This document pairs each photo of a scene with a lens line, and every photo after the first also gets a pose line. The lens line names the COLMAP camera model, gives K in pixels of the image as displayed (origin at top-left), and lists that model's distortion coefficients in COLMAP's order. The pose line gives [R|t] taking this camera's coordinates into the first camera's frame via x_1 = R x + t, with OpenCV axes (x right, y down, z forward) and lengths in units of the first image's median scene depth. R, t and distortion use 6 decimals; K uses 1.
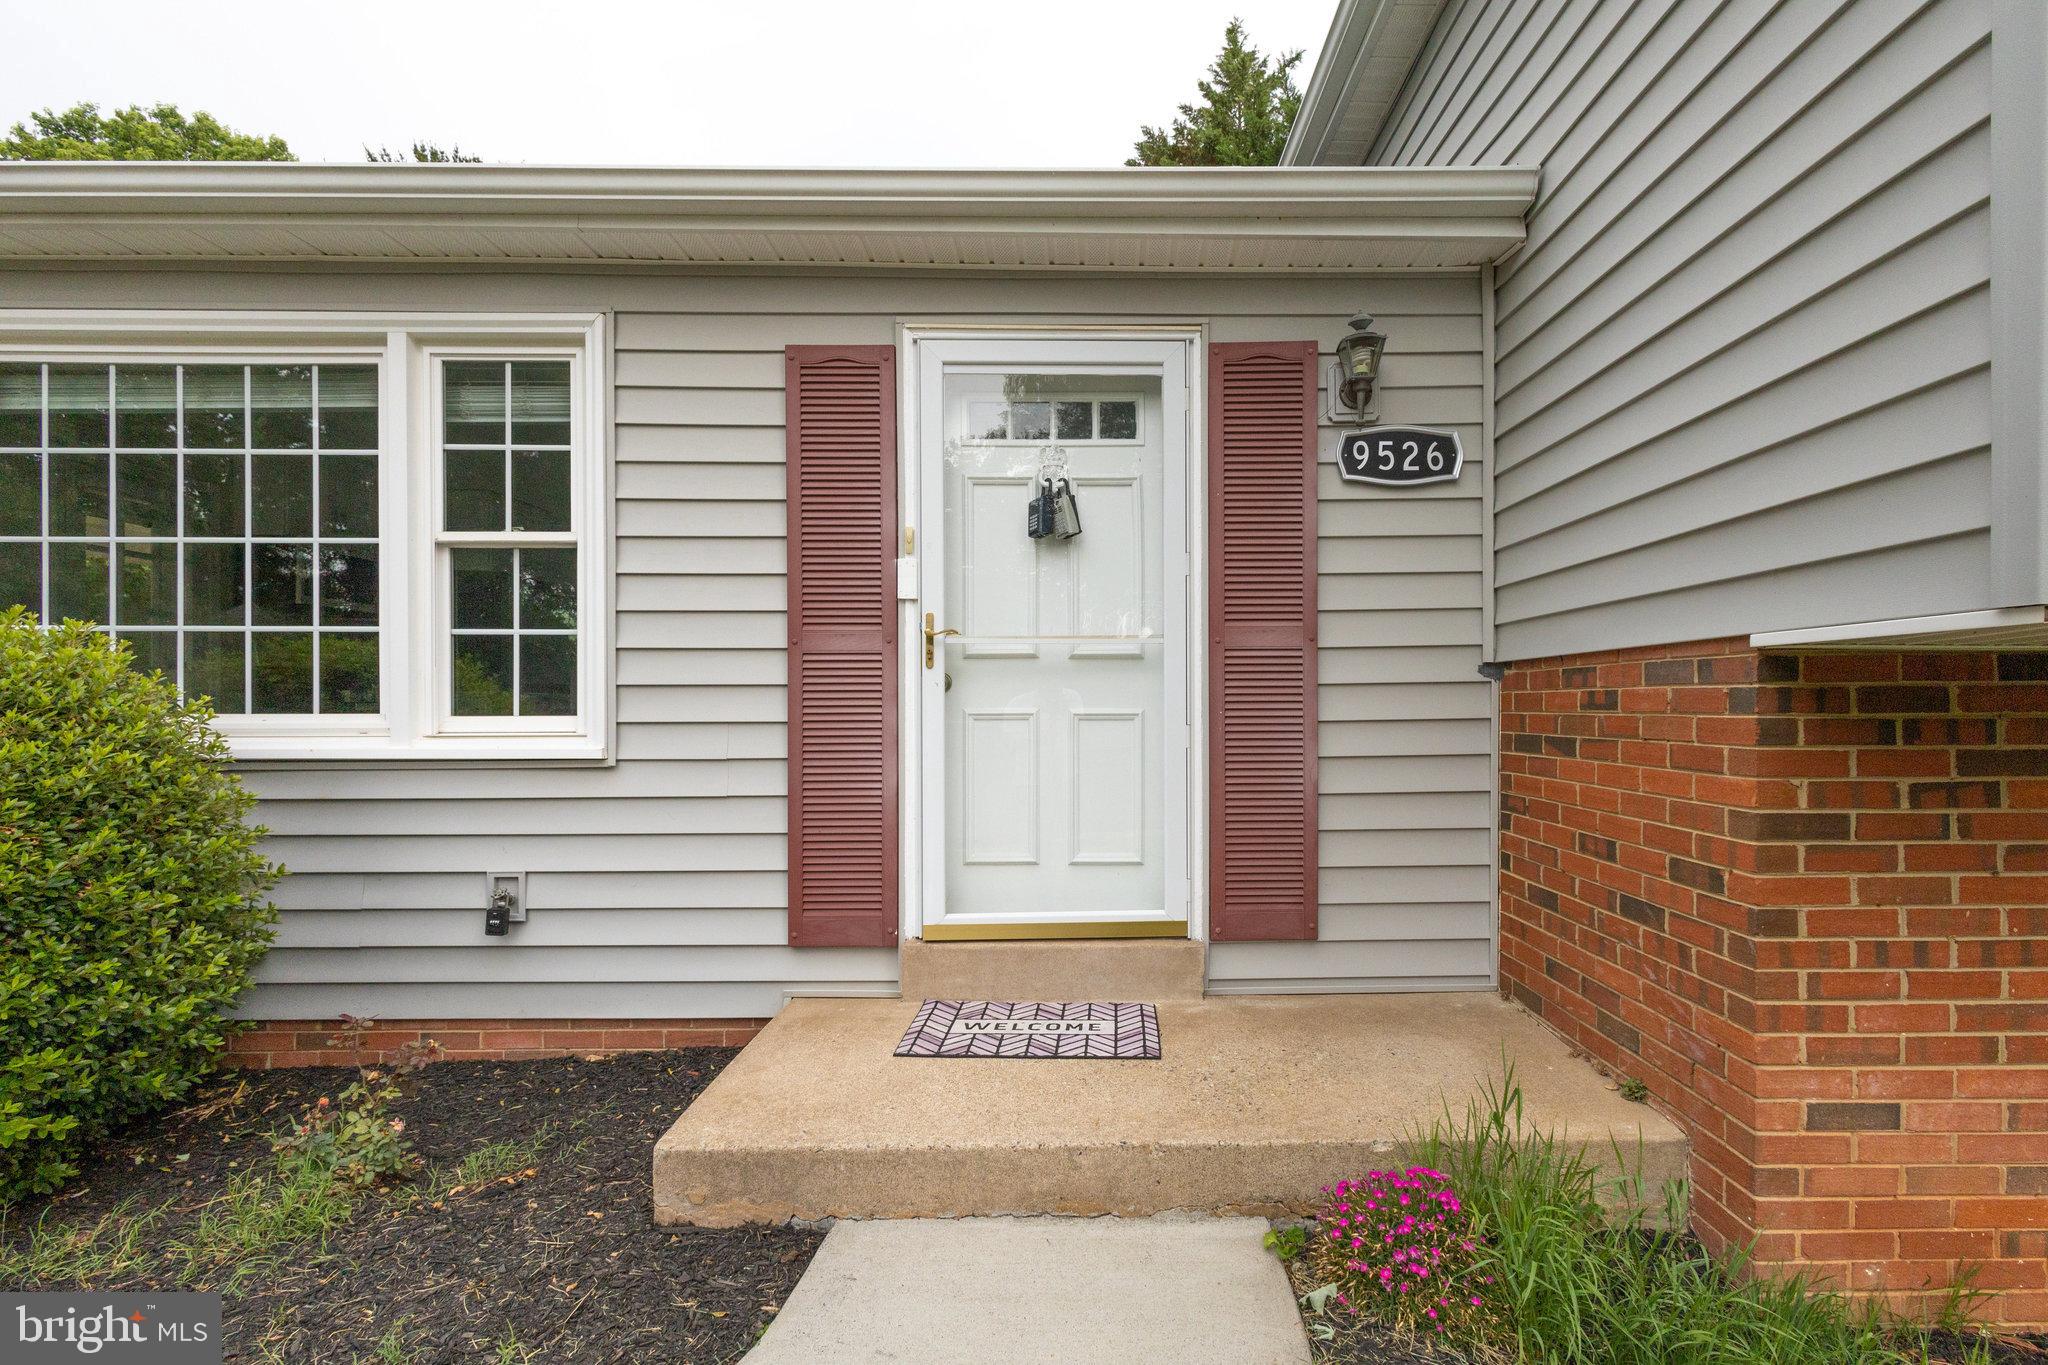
lens RADIAL K [[958.6, 0, 1094.2], [0, 958.6, 702.8], [0, 0, 1]] dist [0.006564, 0.001021]
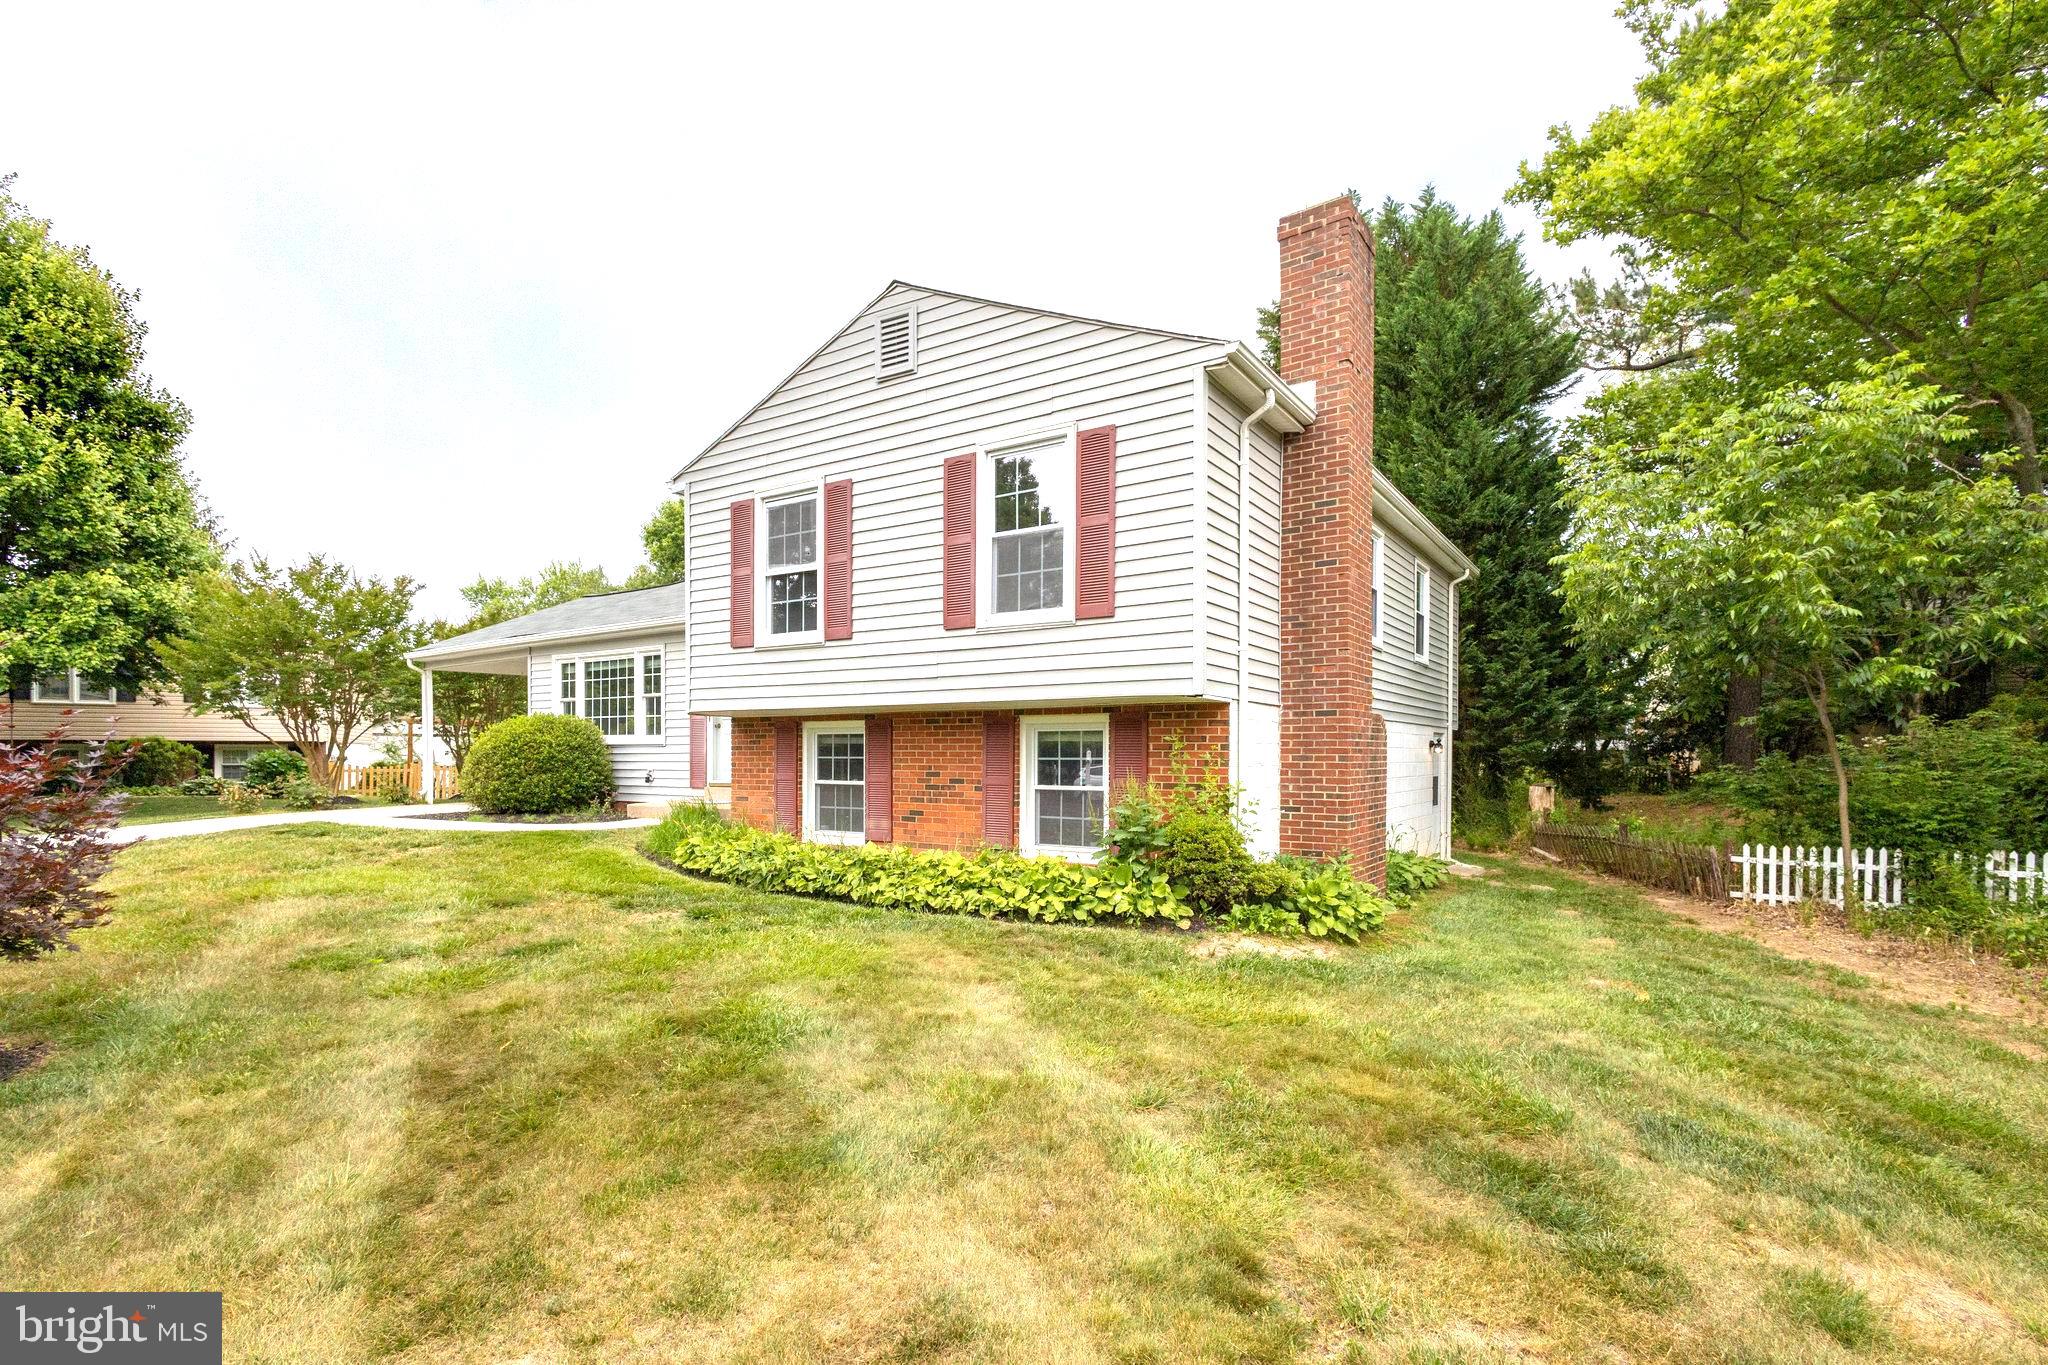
lens RADIAL K [[958.6, 0, 1014.1], [0, 958.6, 743.3], [0, 0, 1]] dist [0.006564, 0.001021]
pose [[0.822467, -0.006808, -0.568772, 3.351397], [0.002709, 0.999964, -0.008051, 0.095022], [0.568806, 0.005081, 0.822456, -1.728106]]
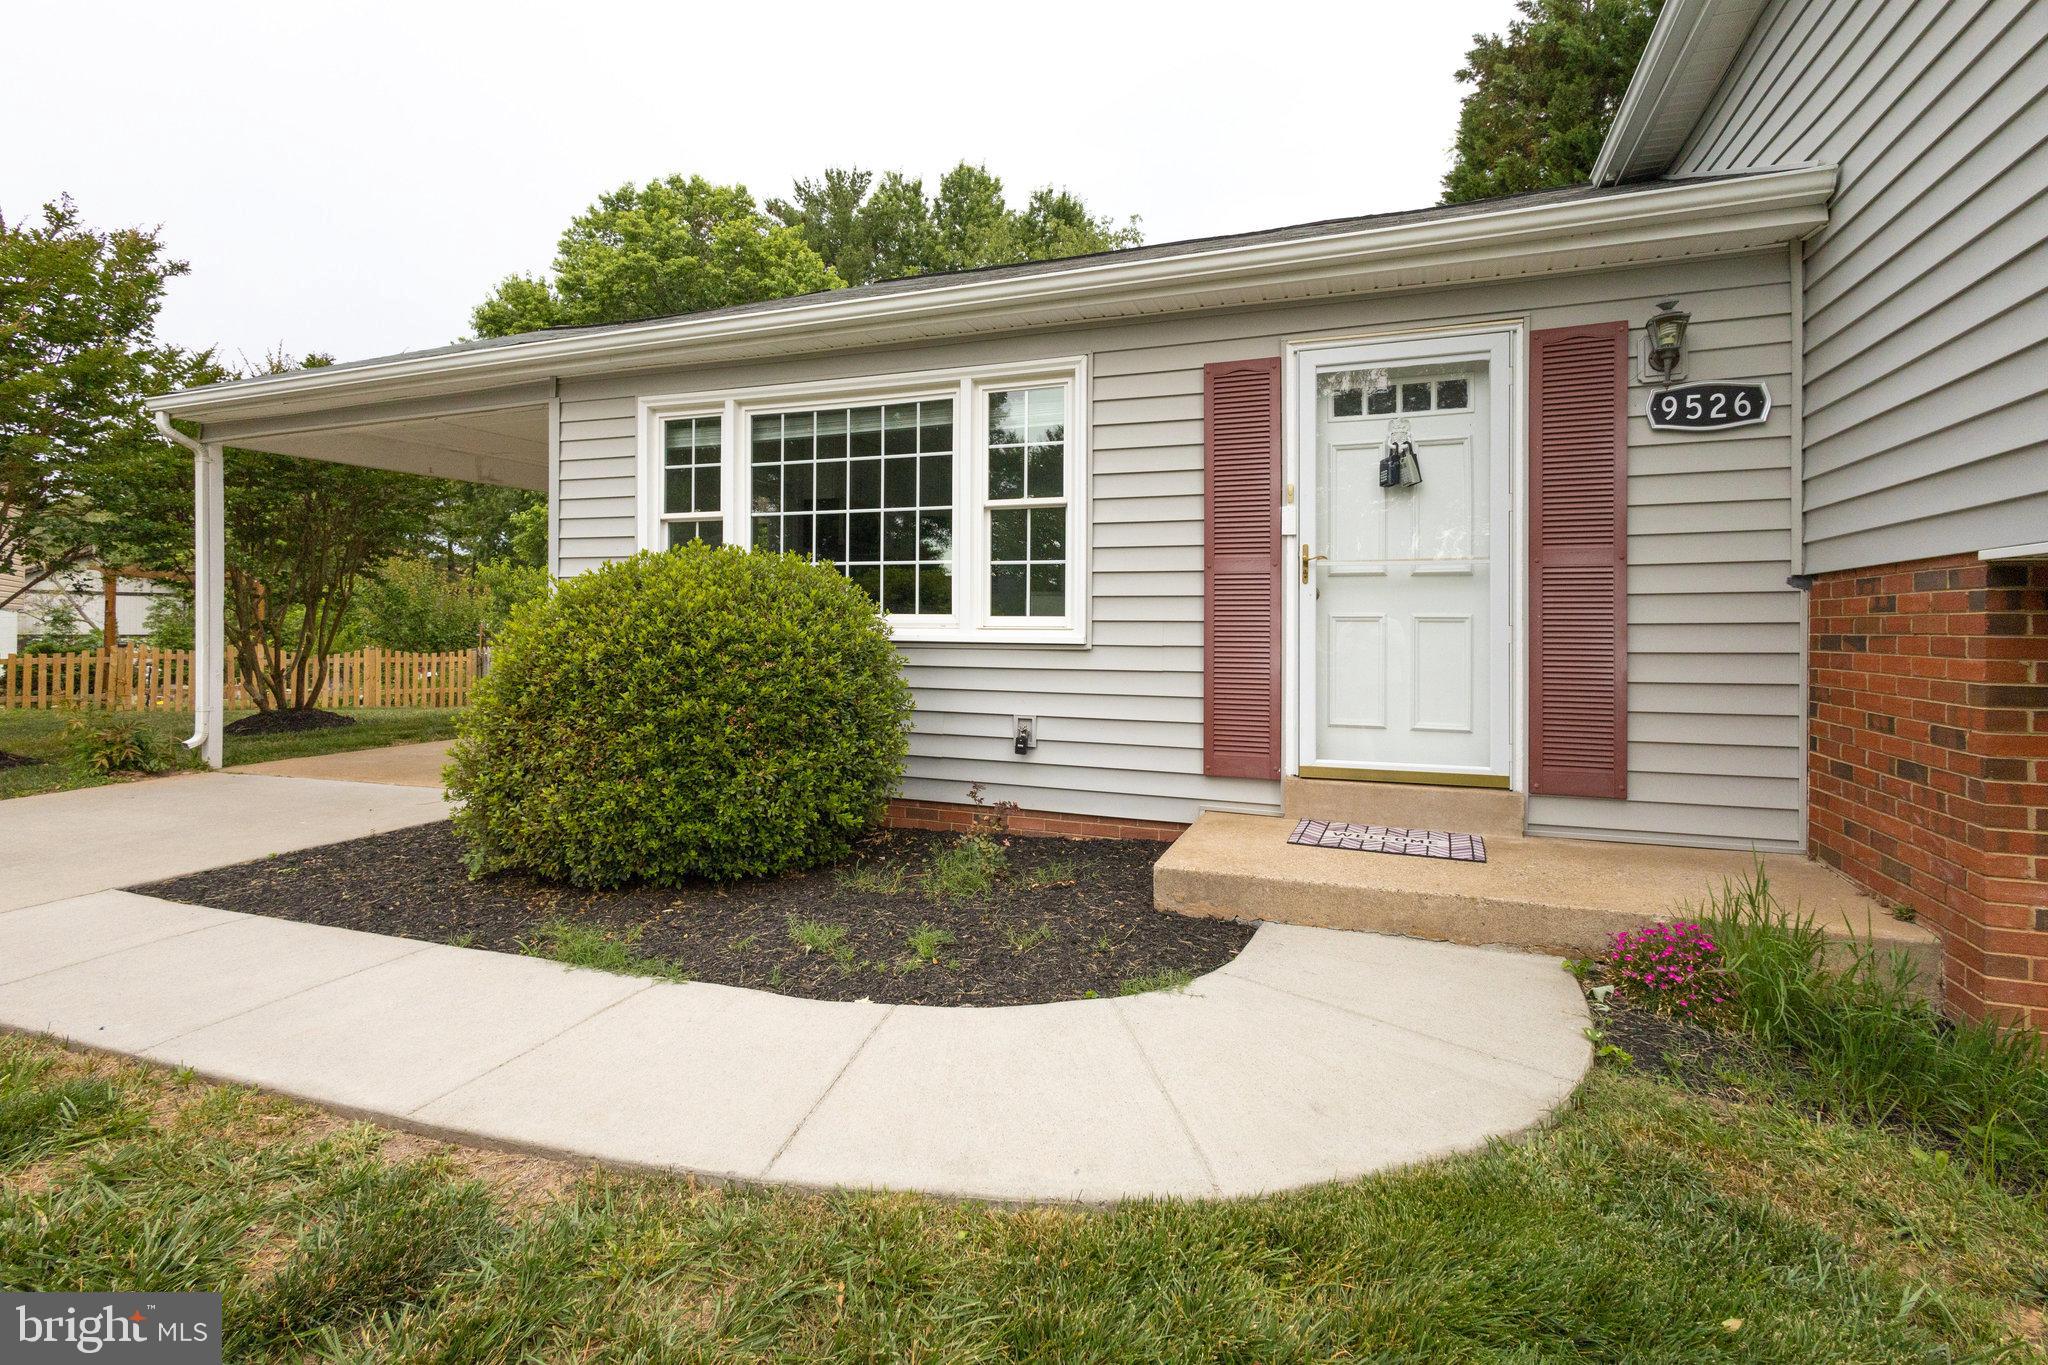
lens RADIAL K [[958.6, 0, 1024.5], [0, 958.6, 612.1], [0, 0, 1]] dist [0.006564, 0.001021]
pose [[0.926937, 0.003926, -0.375196, -0.025016], [-0.008611, 0.999904, -0.010811, 0.024591], [0.375118, 0.013252, 0.926882, -0.455299]]
